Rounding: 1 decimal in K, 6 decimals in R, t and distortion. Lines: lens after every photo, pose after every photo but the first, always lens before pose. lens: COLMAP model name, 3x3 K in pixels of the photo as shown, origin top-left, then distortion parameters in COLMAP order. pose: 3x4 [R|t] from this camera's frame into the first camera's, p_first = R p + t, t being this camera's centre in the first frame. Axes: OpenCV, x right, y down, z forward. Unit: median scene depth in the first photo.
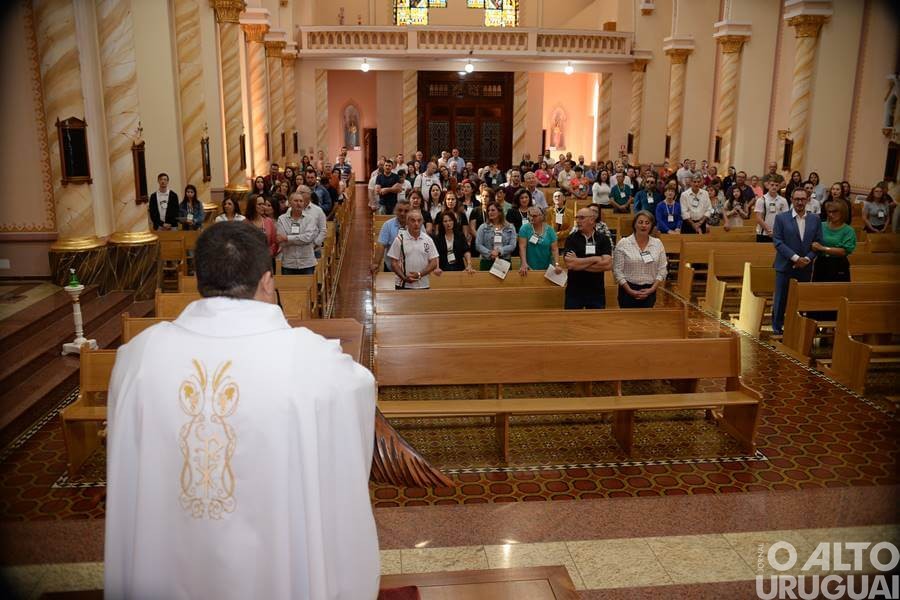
lens RADIAL K [[744.3, 0, 450.0], [0, 744.3, 300.0], [0, 0, 1]] dist [-0.025370, 0.003343]
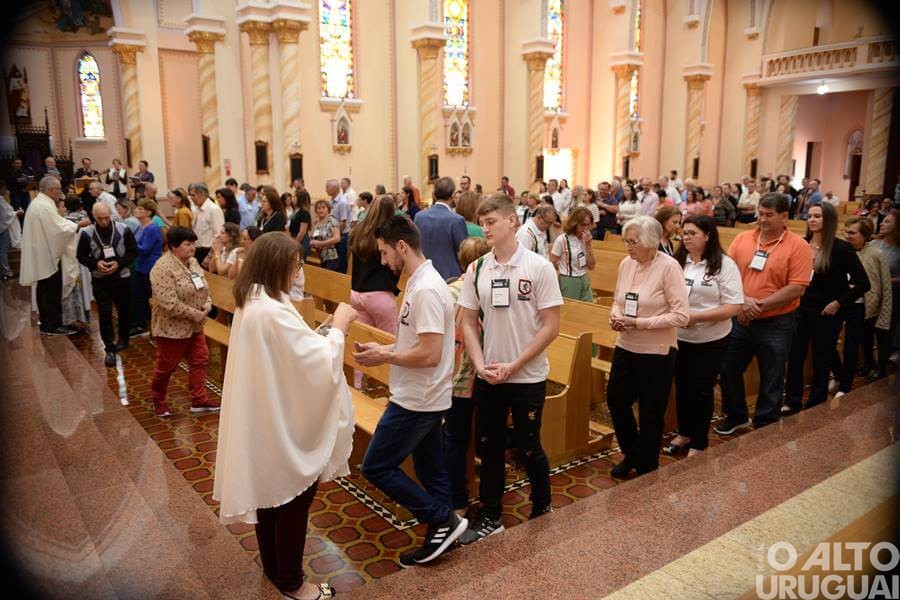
lens RADIAL K [[704.6, 0, 450.0], [0, 704.6, 300.0], [0, 0, 1]] dist [-0.014867, -0.004716]
pose [[0.517944, 0.150721, -0.842032, 0.542201], [-0.187546, 0.980414, 0.060129, -0.015838], [0.834602, 0.126777, 0.536066, 0.190728]]
